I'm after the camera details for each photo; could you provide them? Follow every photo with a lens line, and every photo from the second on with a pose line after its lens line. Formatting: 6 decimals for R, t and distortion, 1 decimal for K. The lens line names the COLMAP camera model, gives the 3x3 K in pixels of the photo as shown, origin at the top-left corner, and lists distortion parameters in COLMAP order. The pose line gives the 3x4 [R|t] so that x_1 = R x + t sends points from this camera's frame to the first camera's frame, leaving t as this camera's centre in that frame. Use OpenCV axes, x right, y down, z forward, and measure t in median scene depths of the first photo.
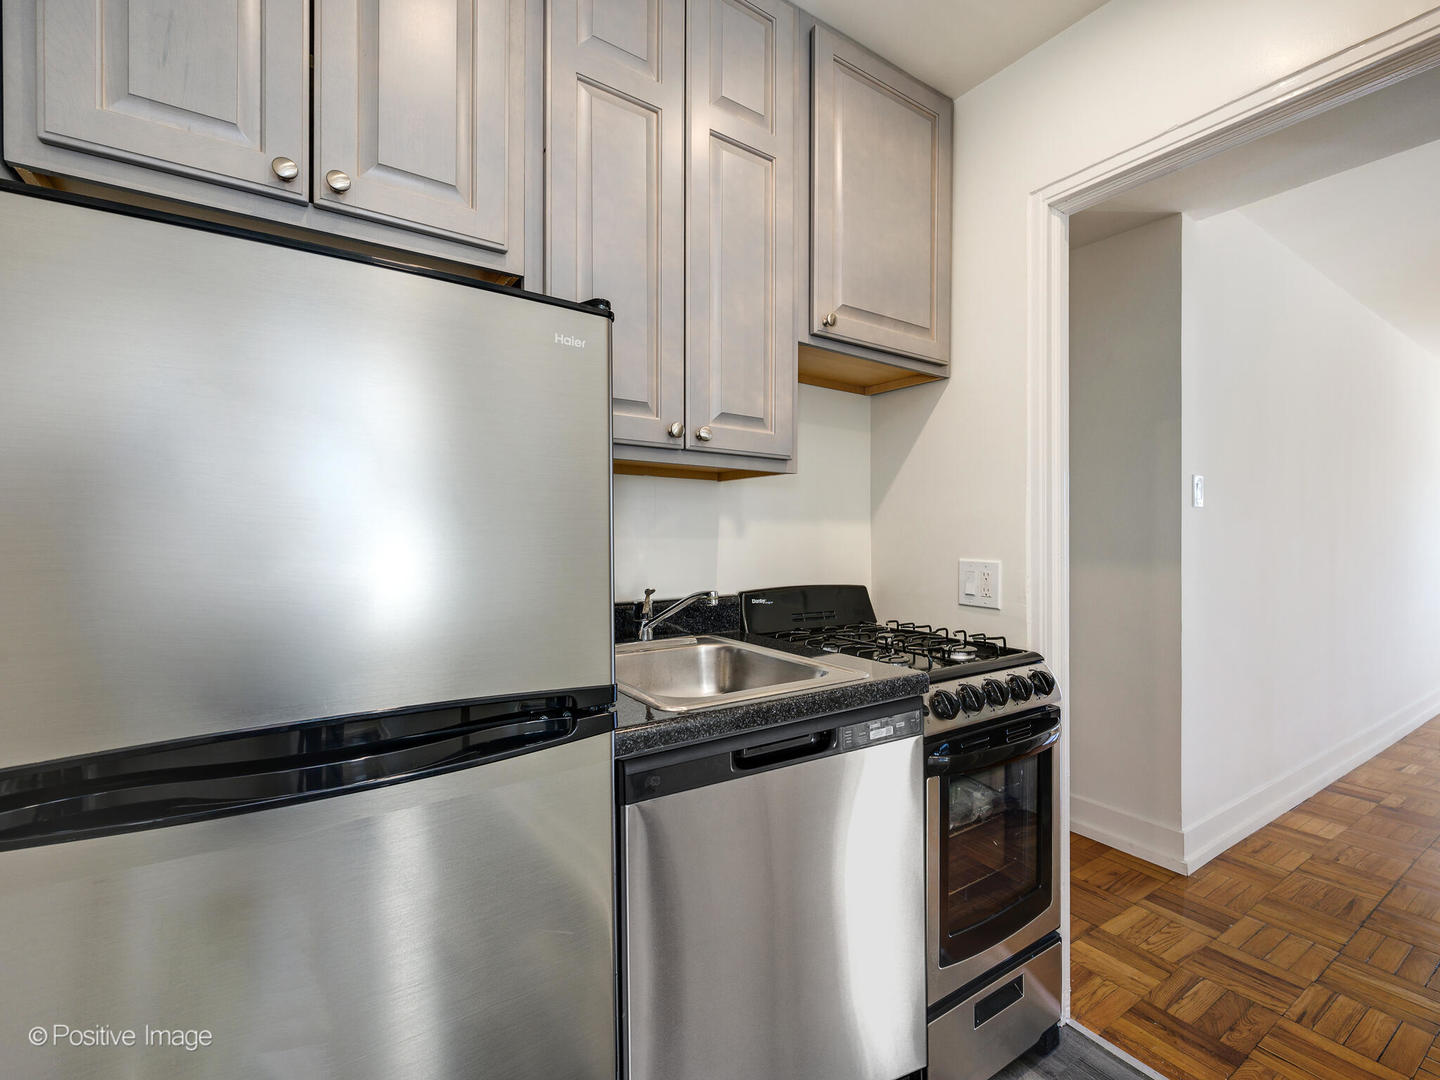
lens RADIAL K [[681.8, 0, 724.9], [0, 681.8, 547.6], [0, 0, 1]] dist [-0.000624, 0.000388]
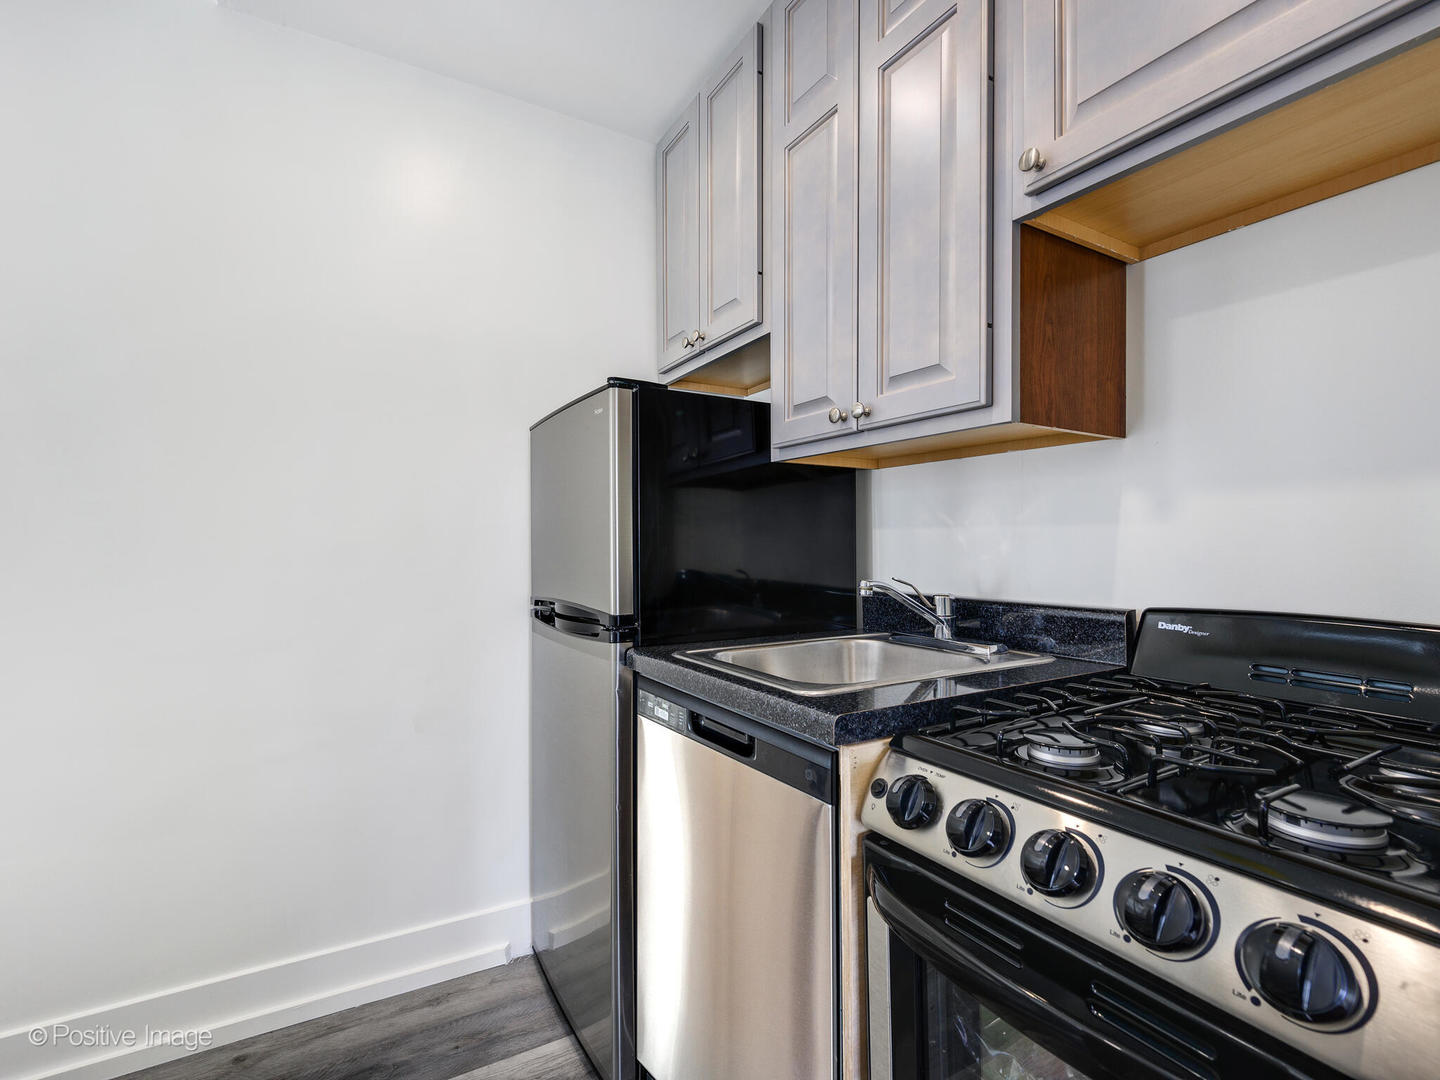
lens RADIAL K [[681.8, 0, 724.9], [0, 681.8, 547.6], [0, 0, 1]] dist [-0.000624, 0.000388]
pose [[-0.044883, -0.007821, -0.998962, 0.918037], [-0.011784, 0.999904, -0.007299, 0.025626], [0.998923, 0.011444, -0.044971, 0.882771]]
